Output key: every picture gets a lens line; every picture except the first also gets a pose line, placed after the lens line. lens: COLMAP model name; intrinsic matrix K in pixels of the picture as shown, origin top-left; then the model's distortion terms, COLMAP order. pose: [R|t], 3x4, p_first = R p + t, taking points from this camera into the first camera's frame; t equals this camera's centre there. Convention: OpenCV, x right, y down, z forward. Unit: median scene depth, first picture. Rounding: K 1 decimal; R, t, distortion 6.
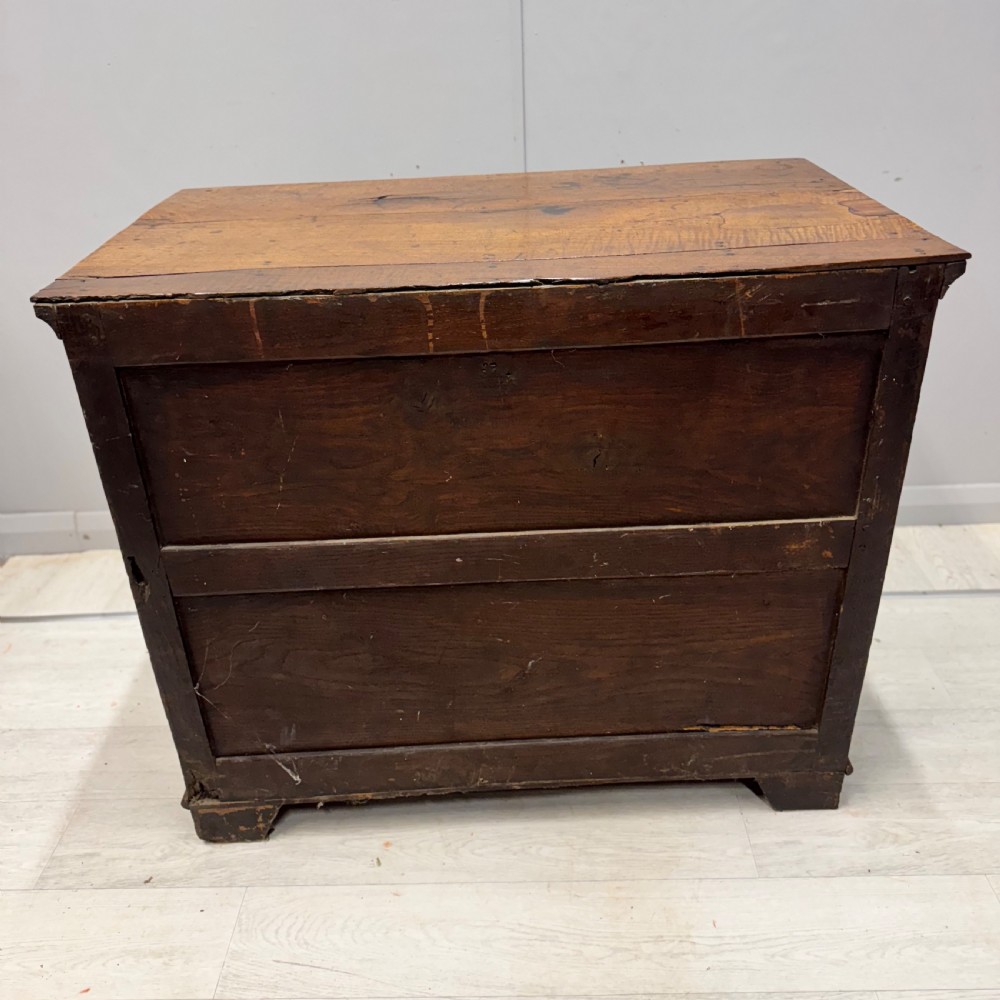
lens RADIAL K [[942.5, 0, 500.0], [0, 942.5, 500.0], [0, 0, 1]] dist [0.163702, -0.322752]
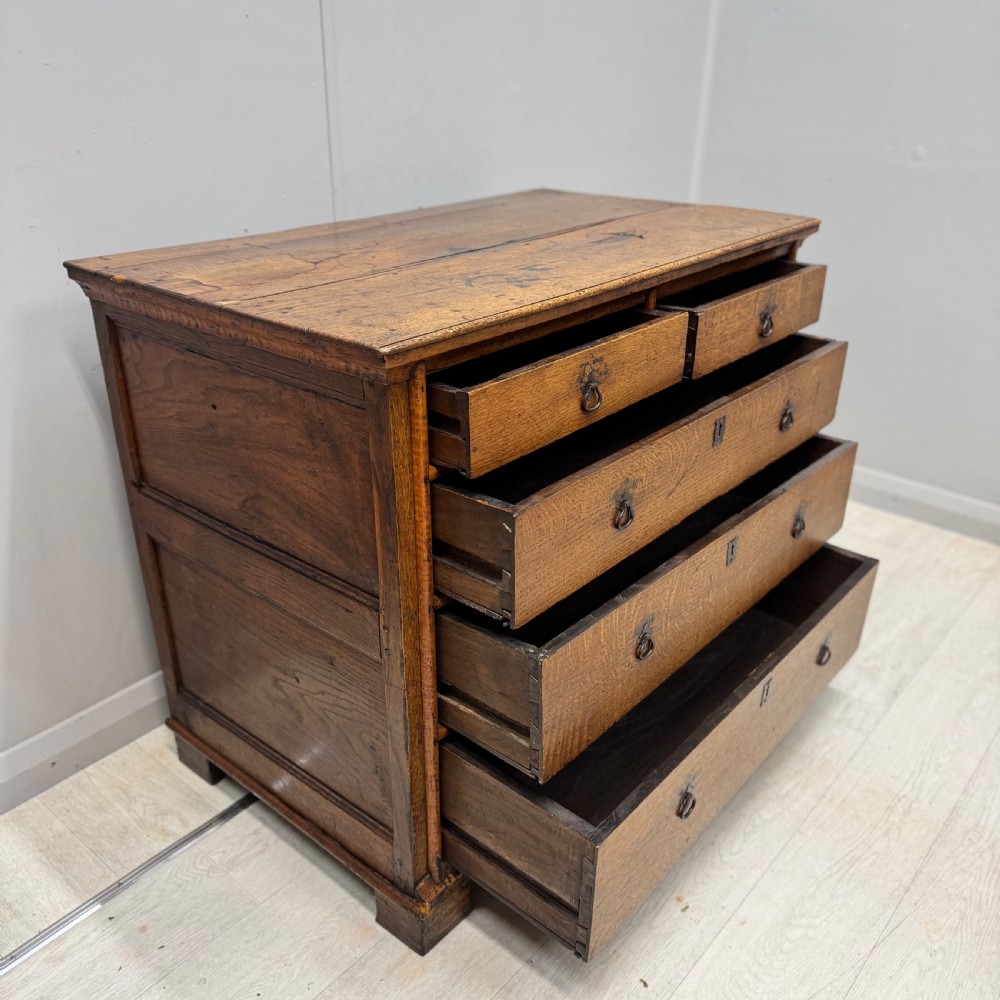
lens RADIAL K [[936.9, 0, 502.0], [0, 936.9, 498.2], [0, 0, 1]] dist [0.126413, -0.186265]
pose [[0.635274, -0.295171, 0.713653, -0.680601], [0.328270, 0.939649, 0.096428, -0.147289], [-0.699047, 0.173013, 0.693830, 0.327604]]
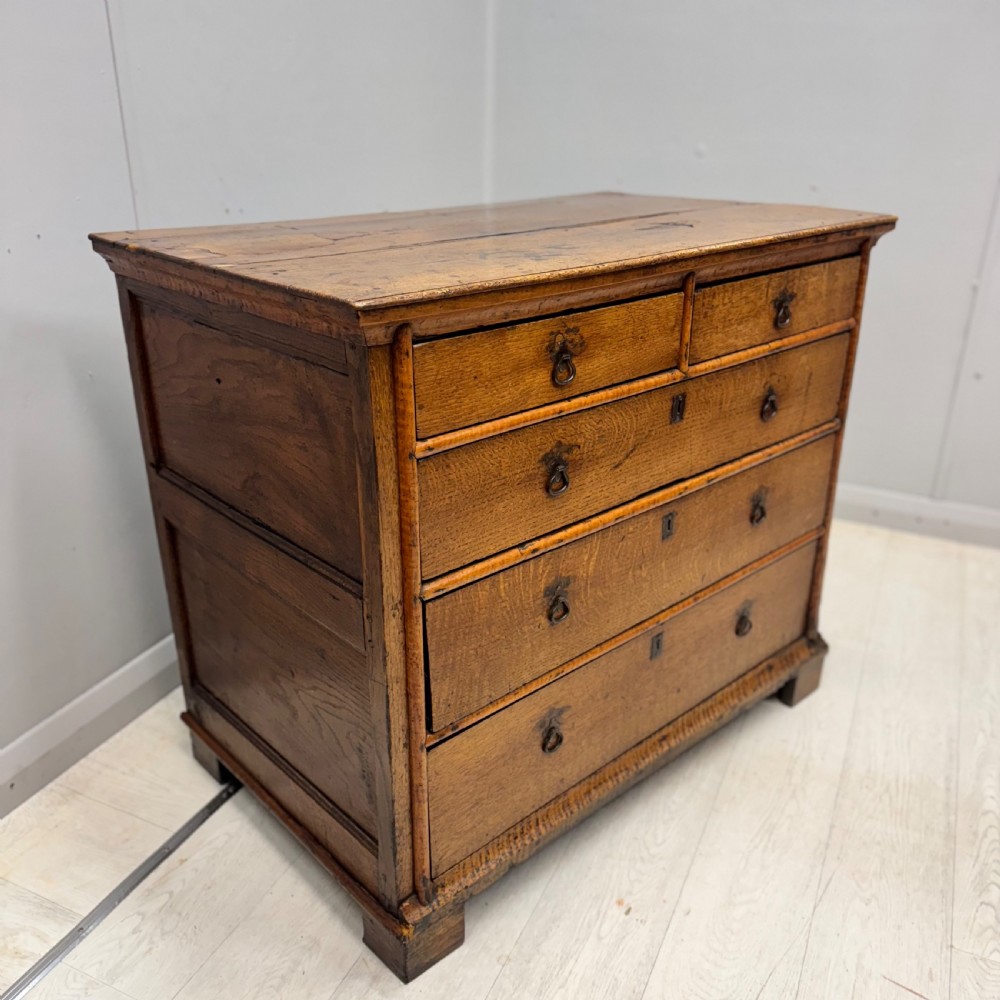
lens RADIAL K [[942.3, 0, 495.8], [0, 942.3, 501.8], [0, 0, 1]] dist [0.127343, -0.207546]
pose [[0.728315, -0.232464, 0.644607, -0.610034], [0.287018, 0.957693, 0.021083, -0.087185], [-0.622237, 0.169658, 0.764223, 0.321784]]
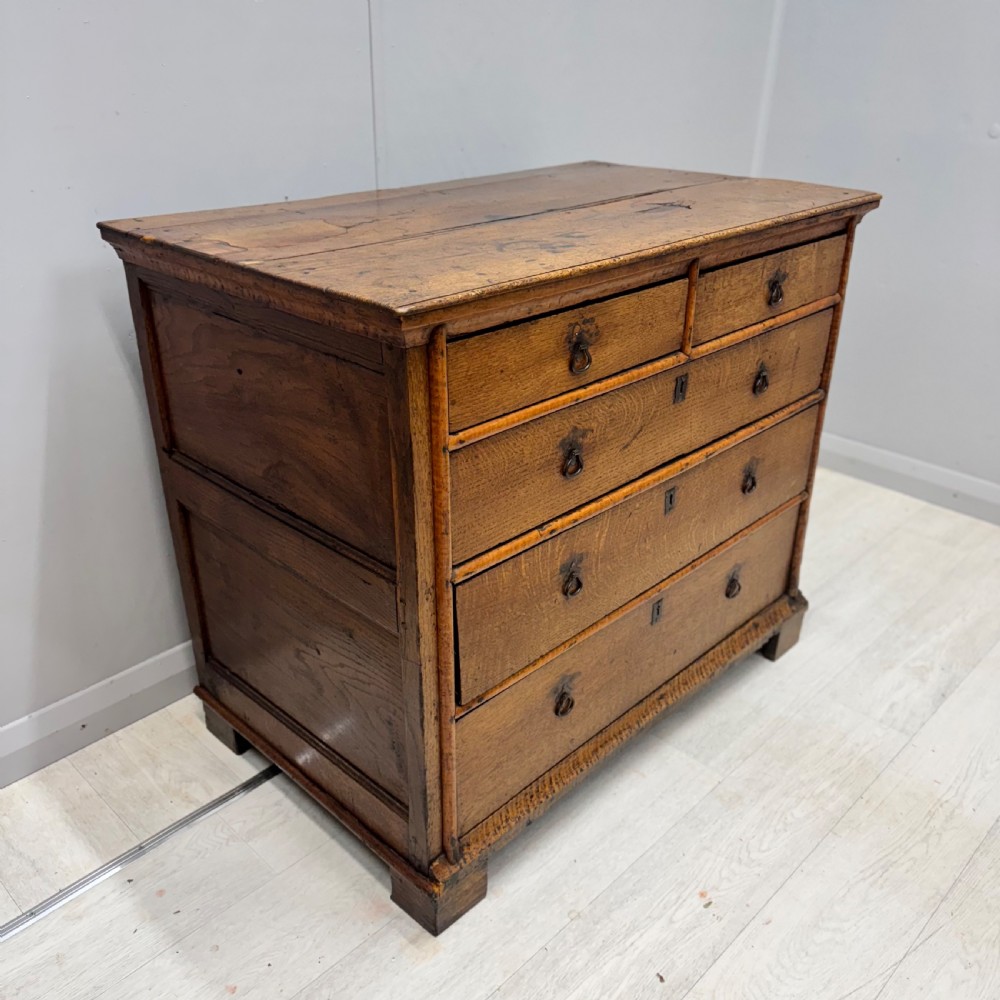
lens RADIAL K [[936.7, 0, 501.2], [0, 936.7, 505.2], [0, 0, 1]] dist [0.147074, -0.241719]
pose [[0.686944, -0.285782, 0.668159, -0.654429], [0.303778, 0.948171, 0.093229, -0.126991], [-0.660172, 0.138929, 0.738154, 0.328257]]
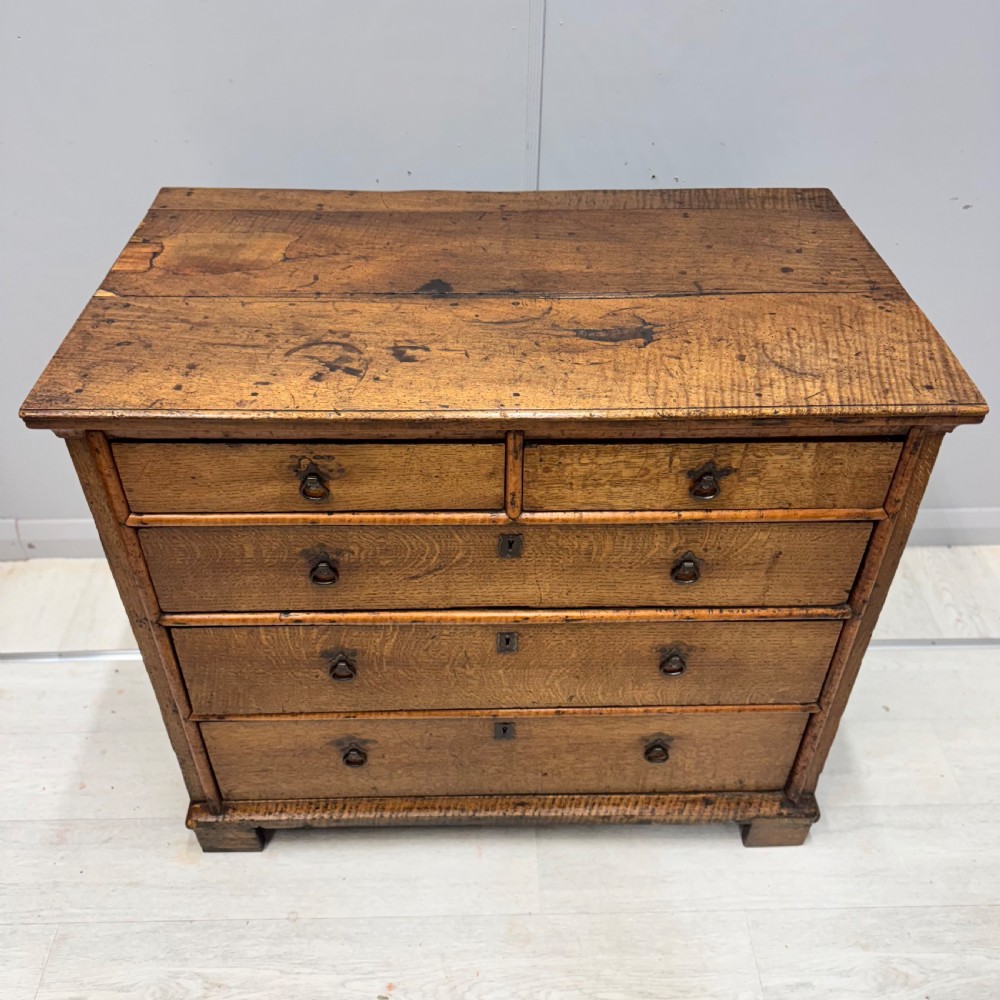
lens RADIAL K [[942.3, 0, 495.8], [0, 942.3, 501.8], [0, 0, 1]] dist [0.127343, -0.207546]
pose [[0.998220, 0.011432, 0.058537, -0.062263], [-0.023867, 0.976016, 0.216385, -0.277284], [-0.054660, -0.217397, 0.974552, 0.137627]]
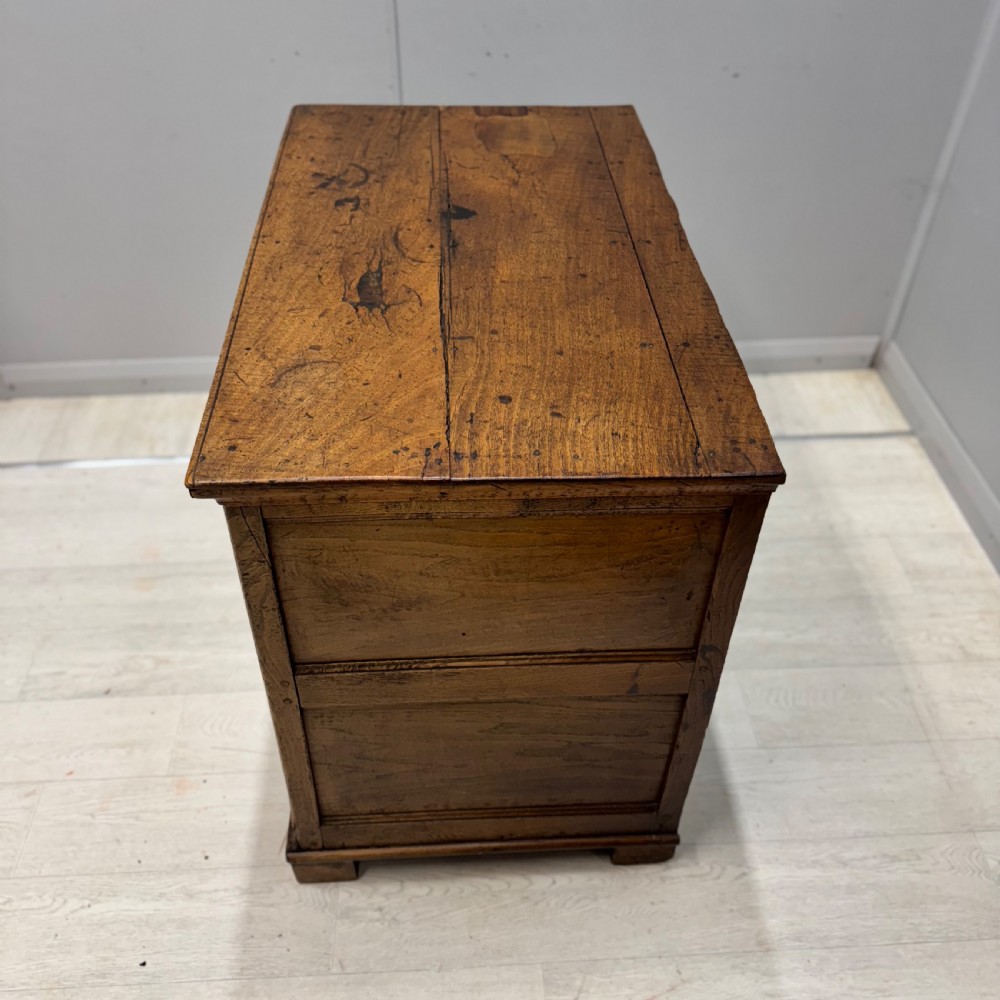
lens RADIAL K [[942.5, 0, 500.0], [0, 942.5, 500.0], [0, 0, 1]] dist [0.163702, -0.322752]
pose [[0.059987, 0.697355, -0.714212, 0.694836], [-0.467969, 0.651646, 0.596961, -0.624972], [0.881707, 0.298419, 0.365430, 0.674260]]
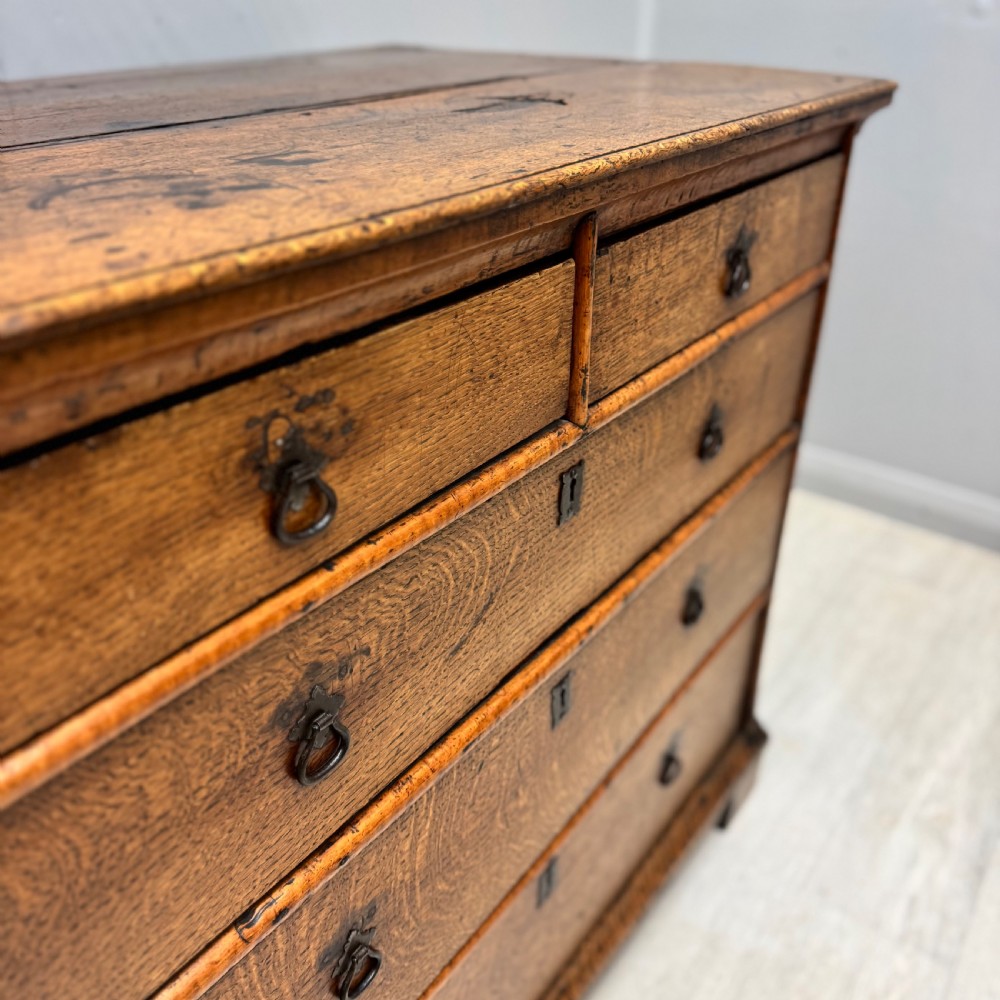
lens RADIAL K [[942.5, 0, 500.0], [0, 942.5, 500.0], [0, 0, 1]] dist [0.163702, -0.322752]
pose [[0.578481, -0.360696, 0.731614, -0.292273], [0.345625, 0.920812, 0.180690, -0.172759], [-0.738852, 0.148338, 0.657338, 0.569887]]
